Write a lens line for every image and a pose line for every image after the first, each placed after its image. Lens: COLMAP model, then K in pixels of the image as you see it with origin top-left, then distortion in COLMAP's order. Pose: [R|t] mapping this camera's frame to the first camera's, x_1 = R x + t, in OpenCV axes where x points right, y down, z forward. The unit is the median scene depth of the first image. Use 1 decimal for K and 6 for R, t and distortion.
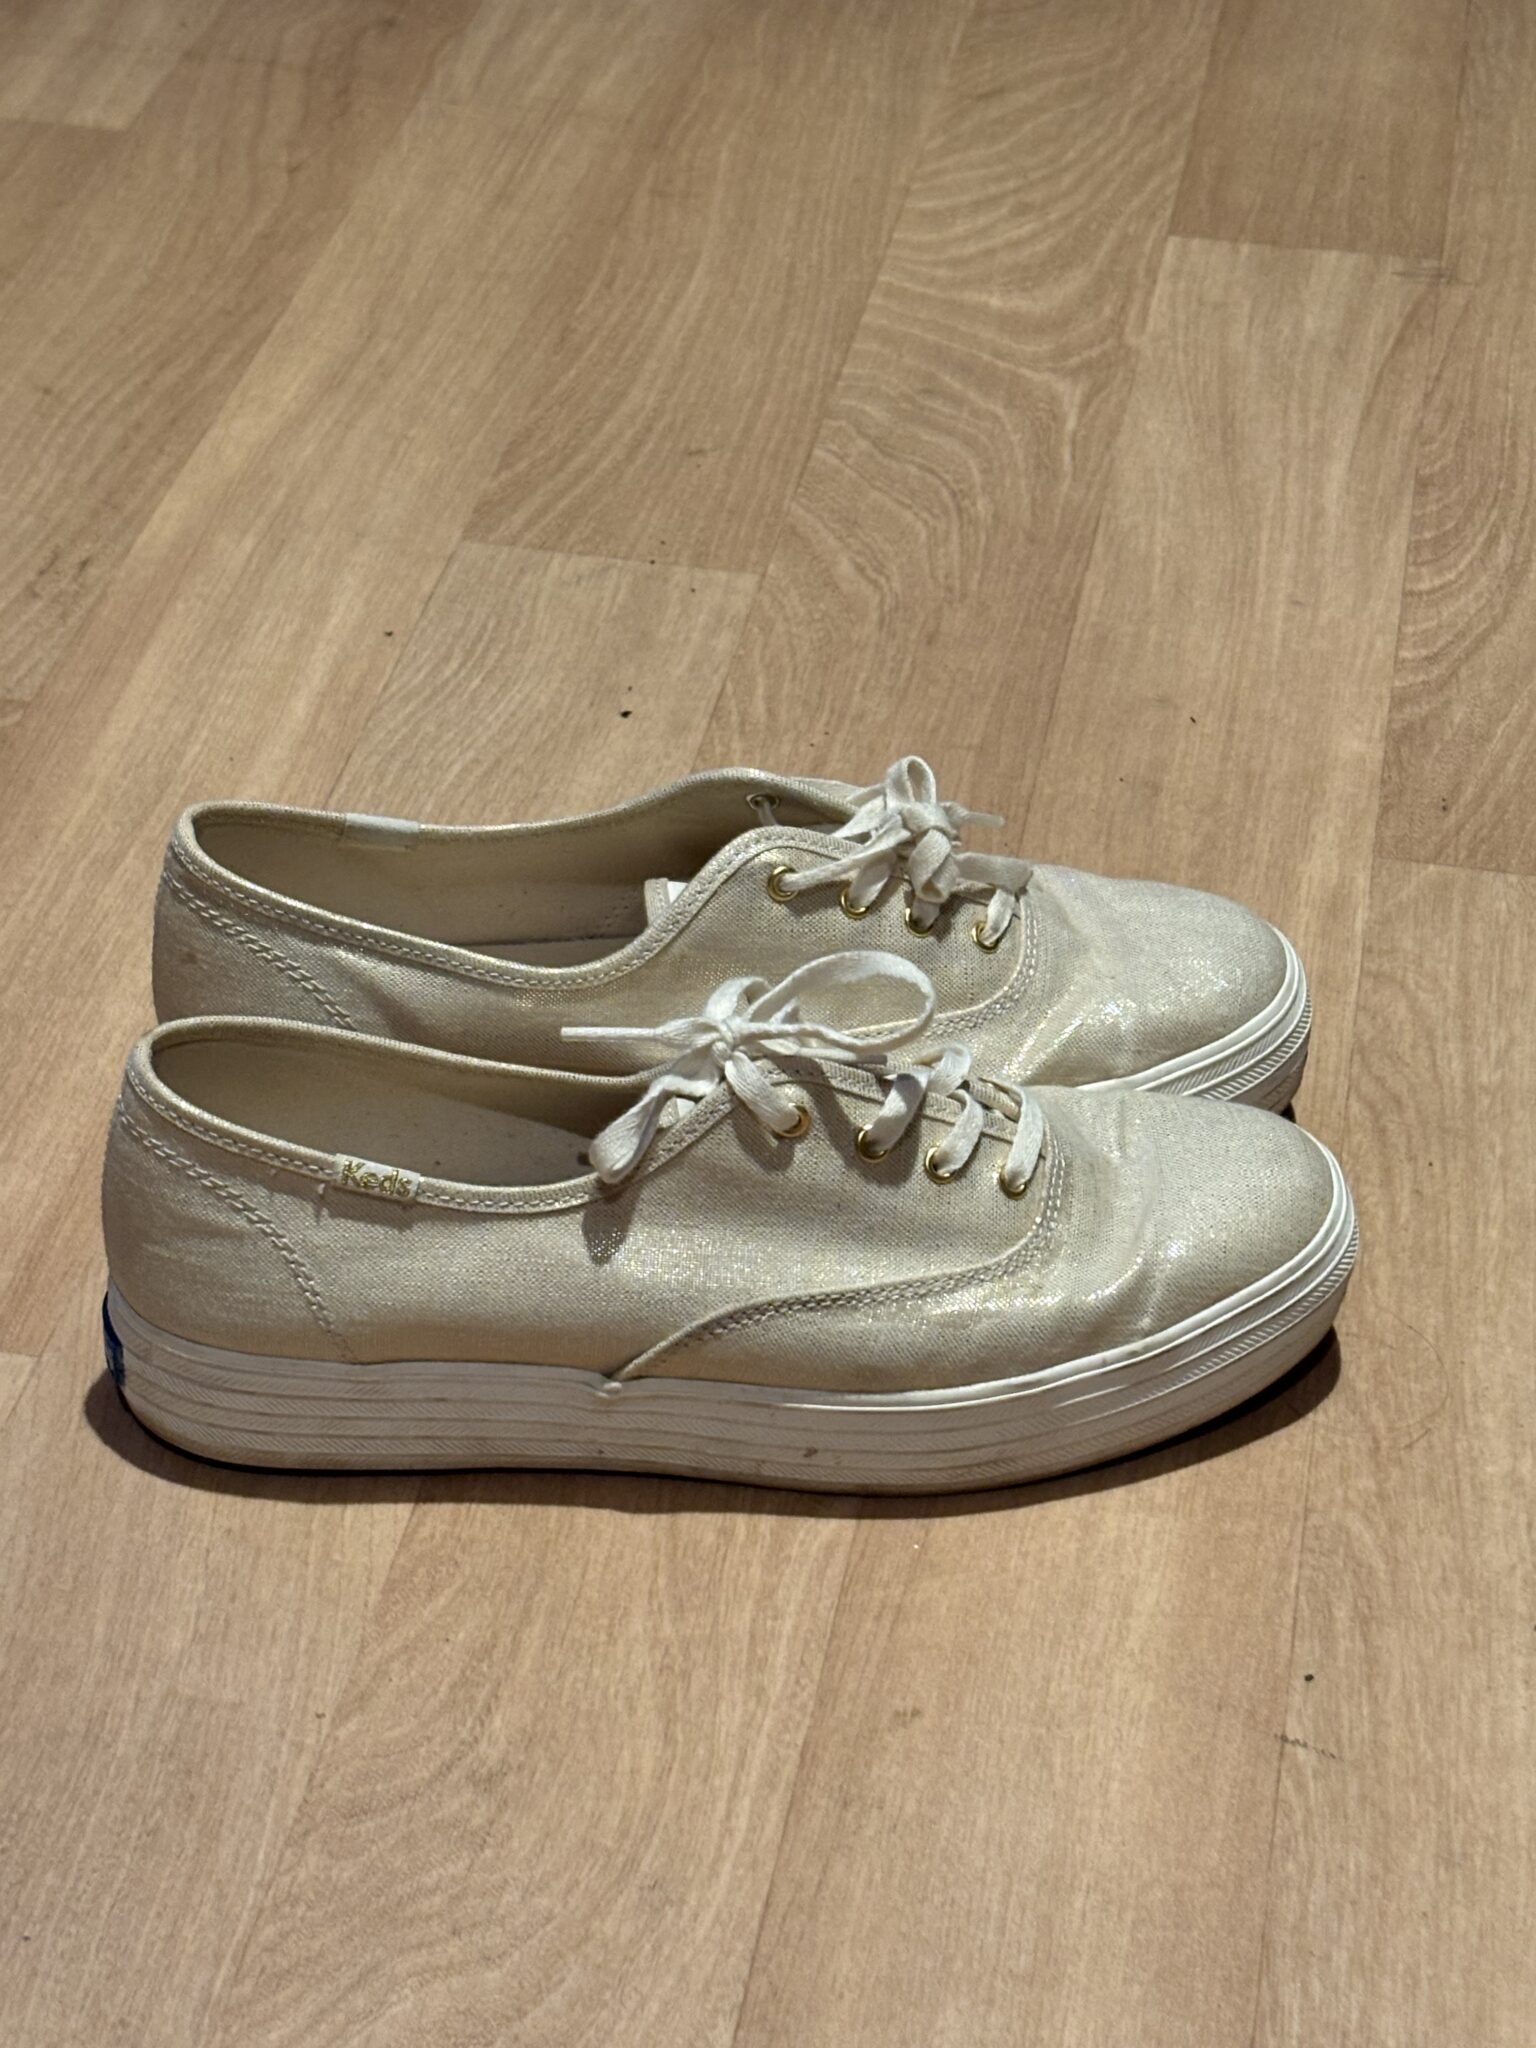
lens RADIAL K [[3812.2, 0, 768.1], [0, 3812.2, 1027.3], [0, 0, 1]] dist [0.149643, 0.000000]
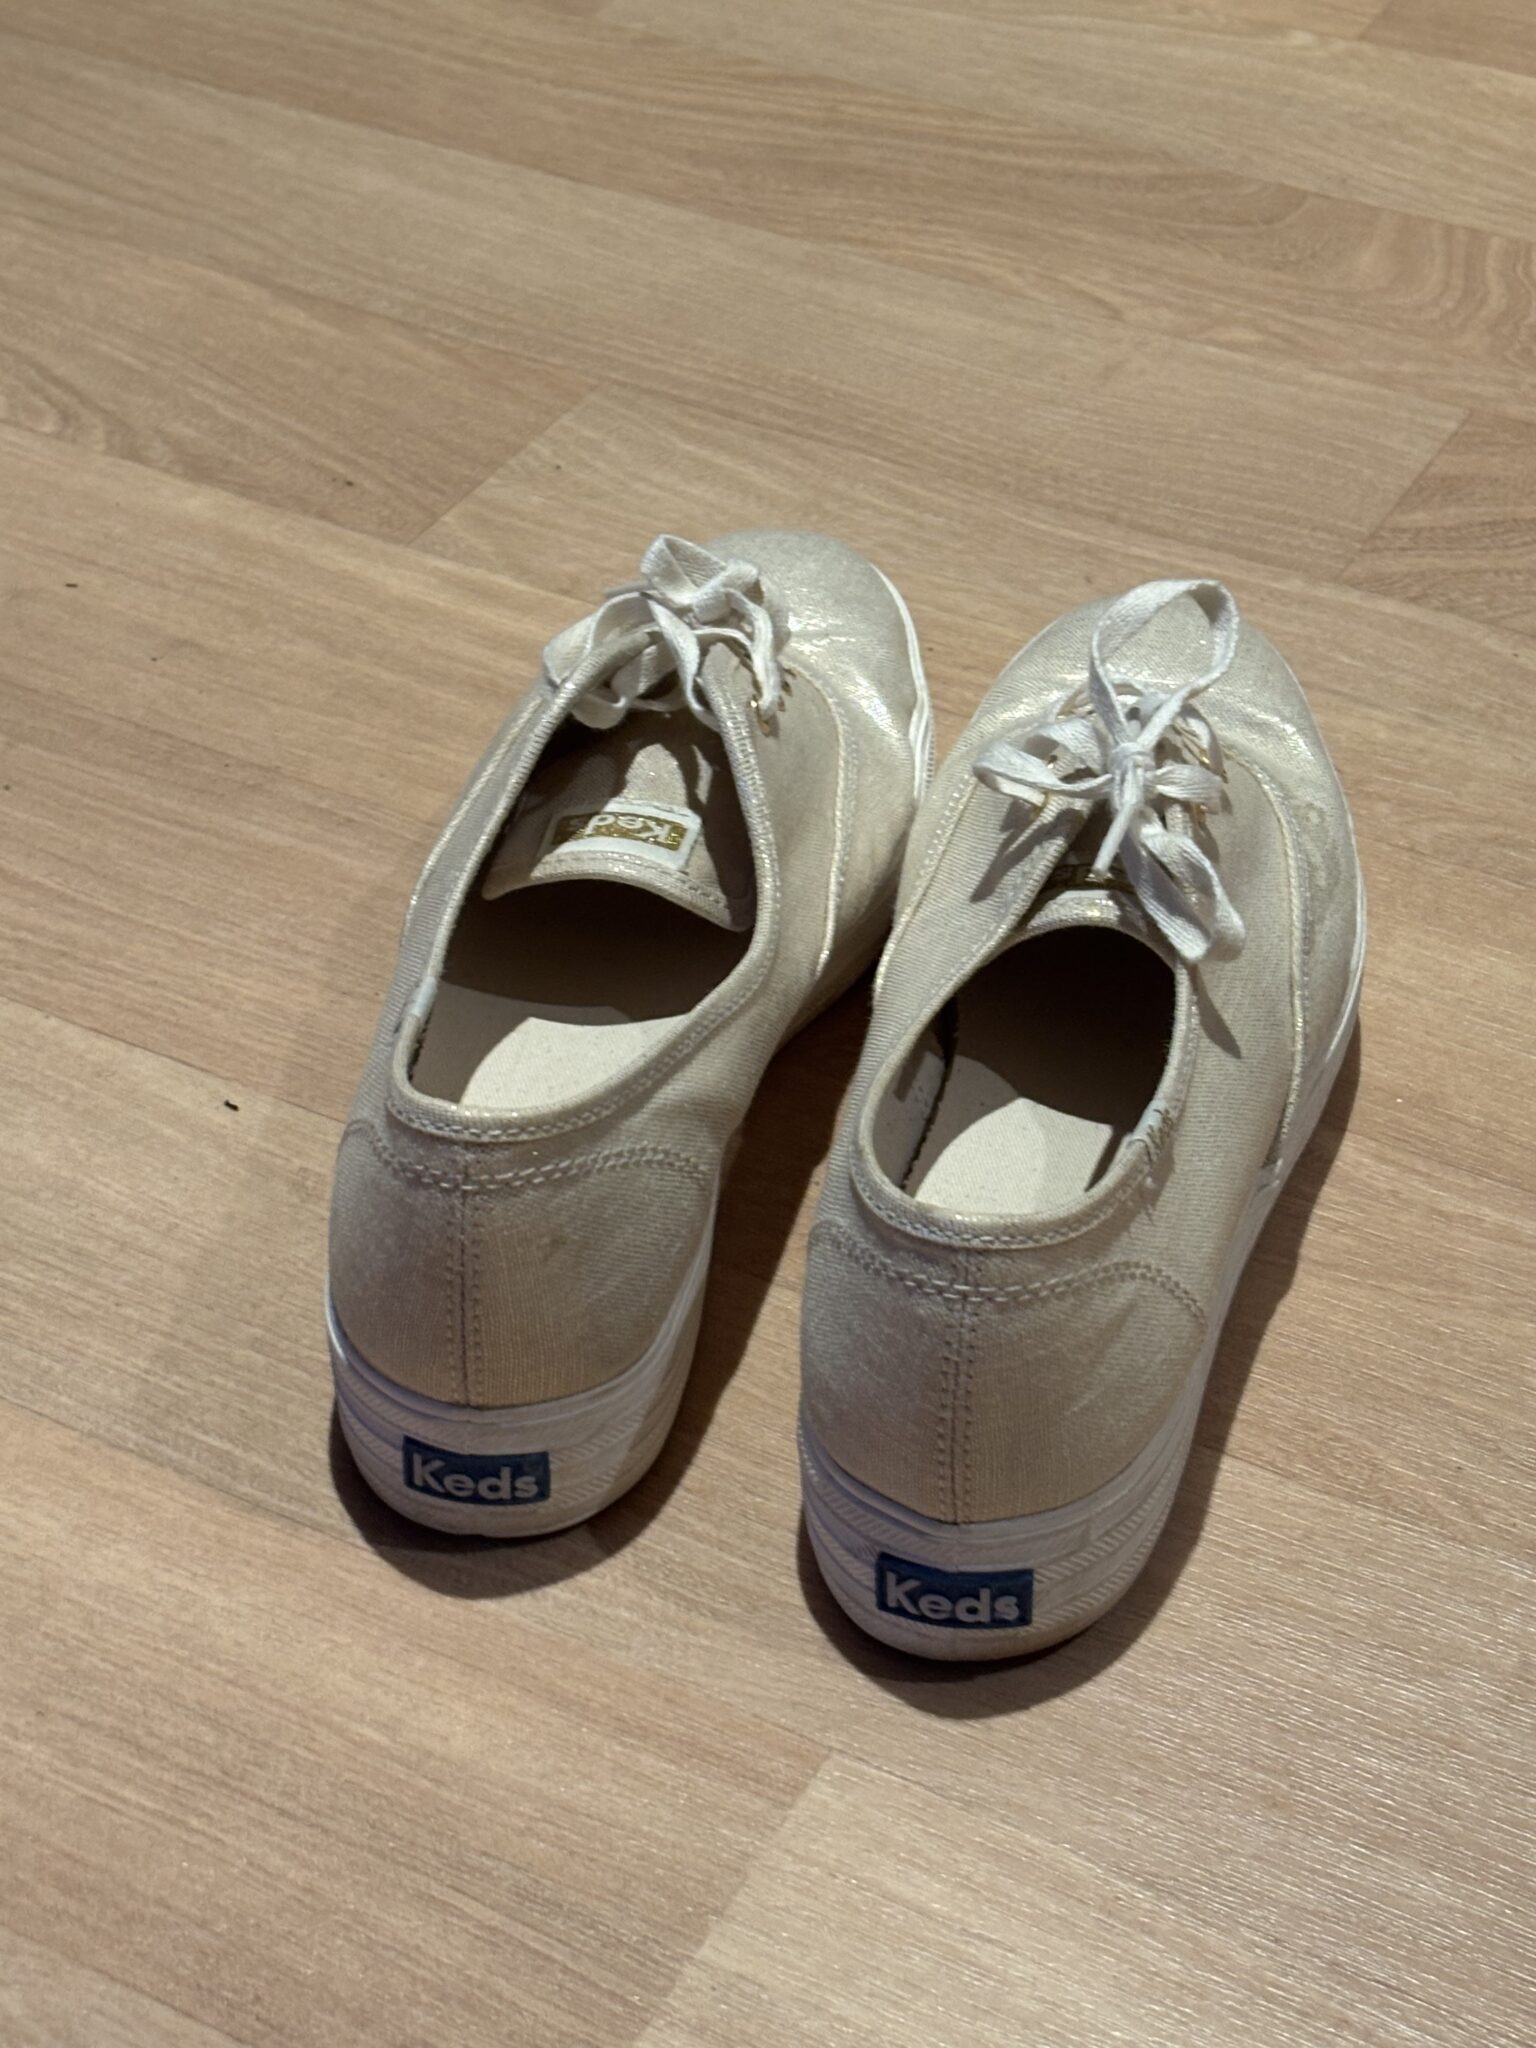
lens RADIAL K [[3812.2, 0, 758.7], [0, 3812.2, 1018.8], [0, 0, 1]] dist [0.149643, 0.000000]
pose [[0.305507, -0.605826, 0.734602, -0.682636], [0.564005, 0.736721, 0.373015, -0.315668], [-0.767179, 0.300361, 0.566762, 0.578925]]
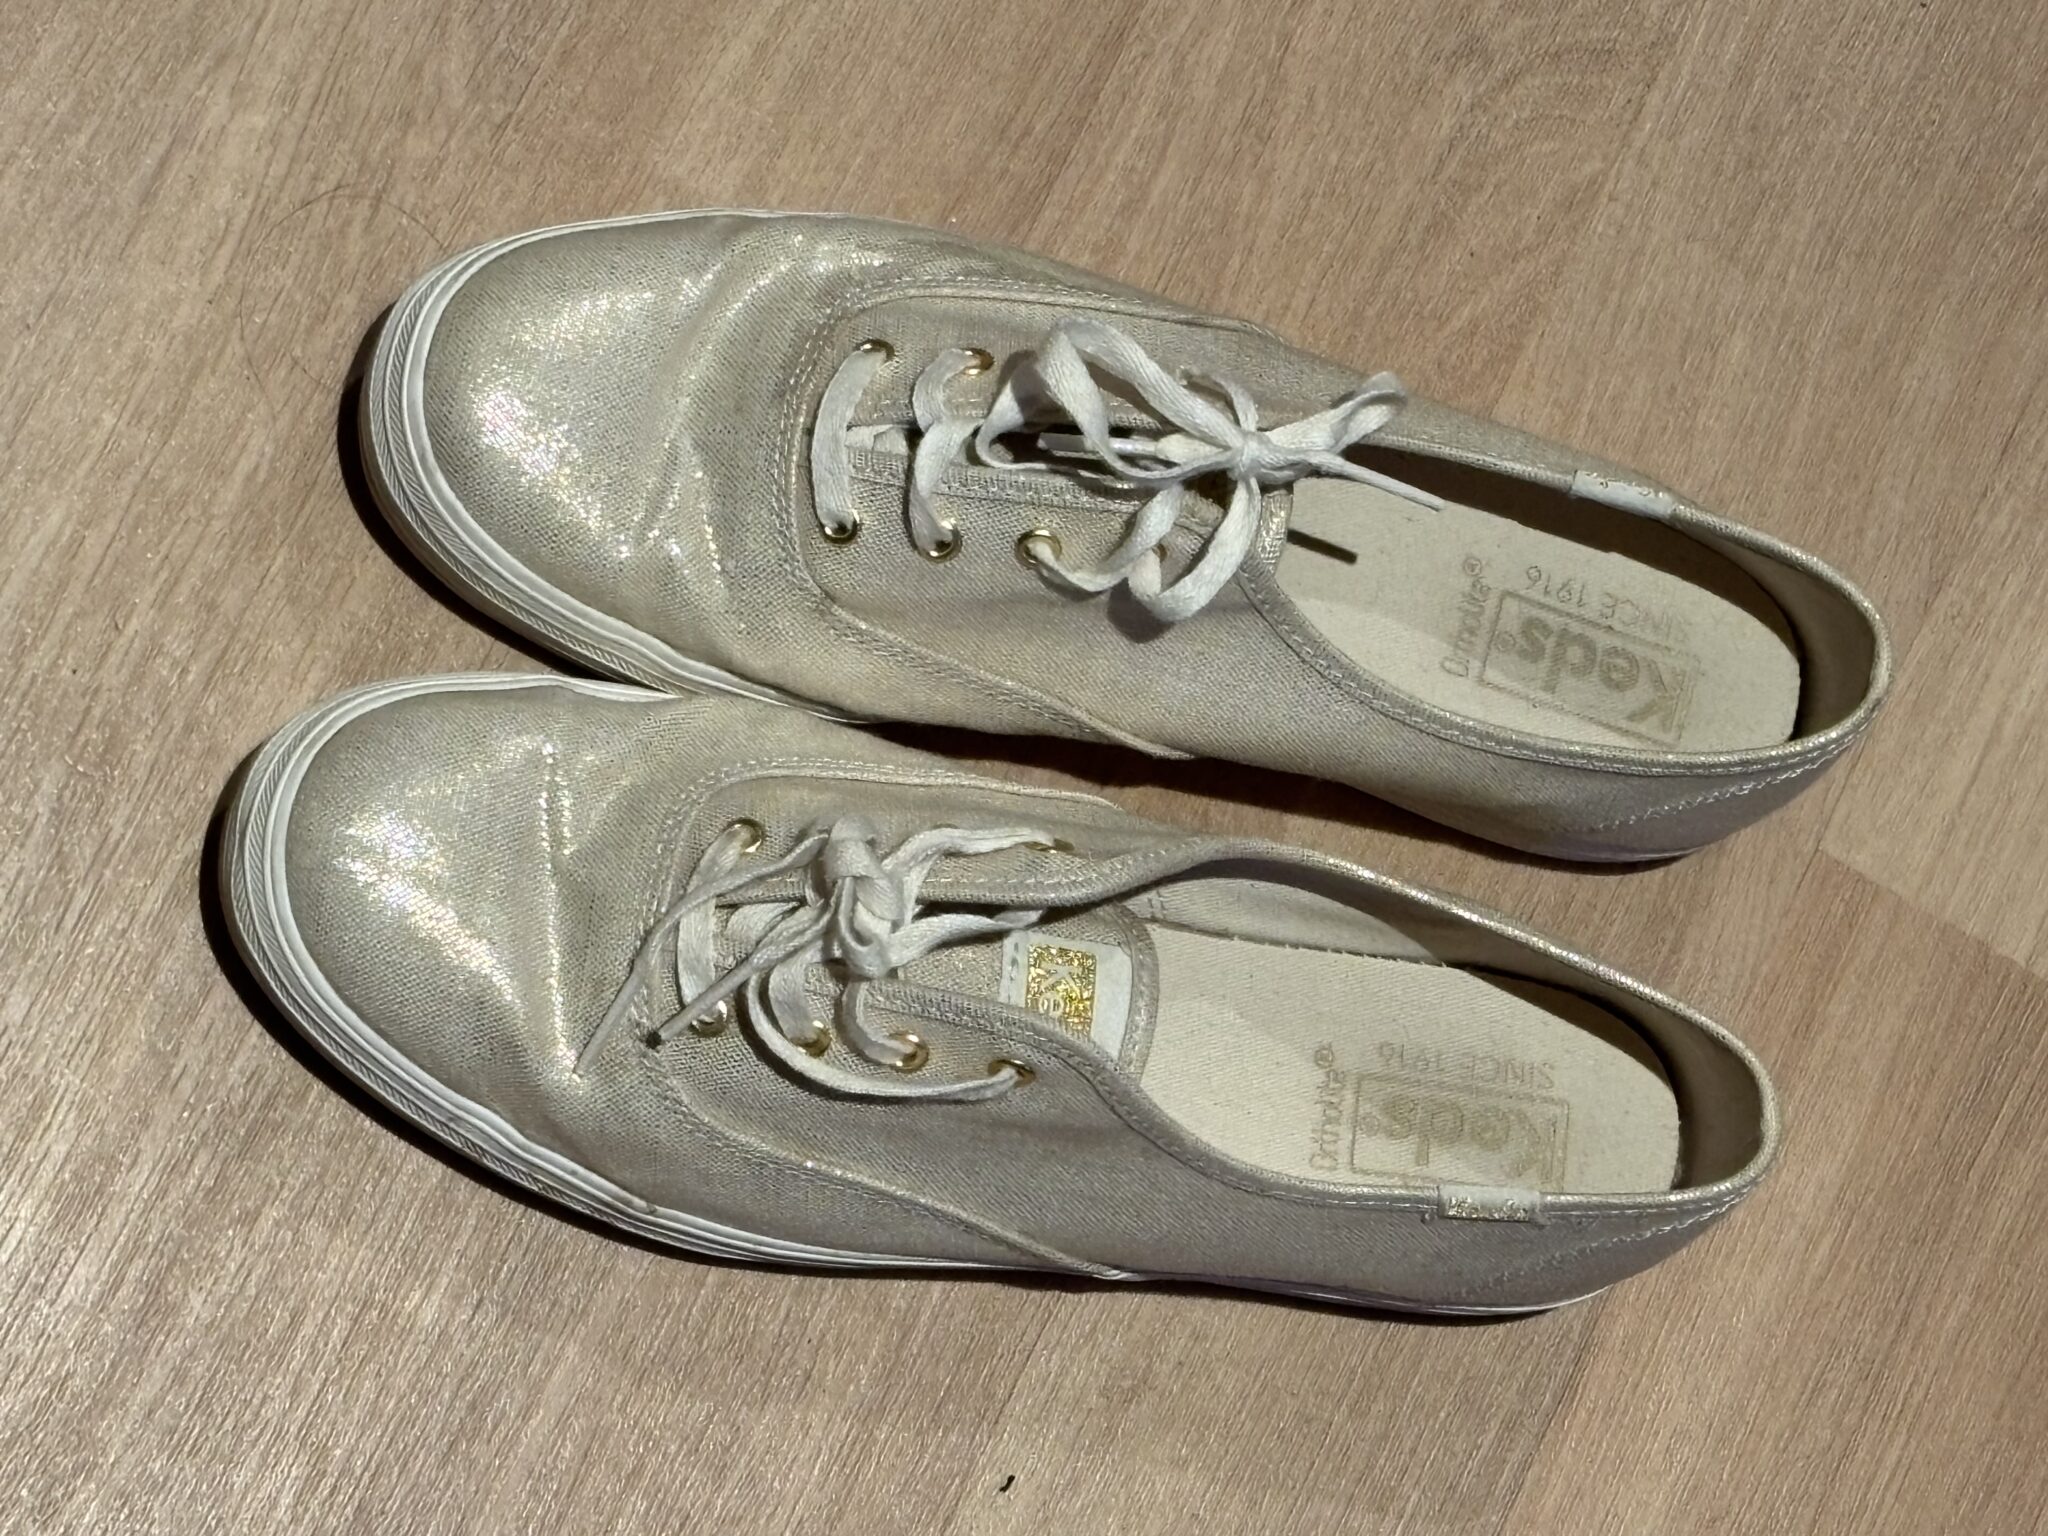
lens RADIAL K [[6485.8, 0, 1027.5], [0, 6485.8, 767.5], [0, 0, 1]] dist [0.262962, 0.000000]
pose [[-0.917134, -0.317204, -0.241344, 0.338050], [-0.071695, -0.464344, 0.882748, -1.219040], [-0.392078, 0.826902, 0.403124, 0.498373]]
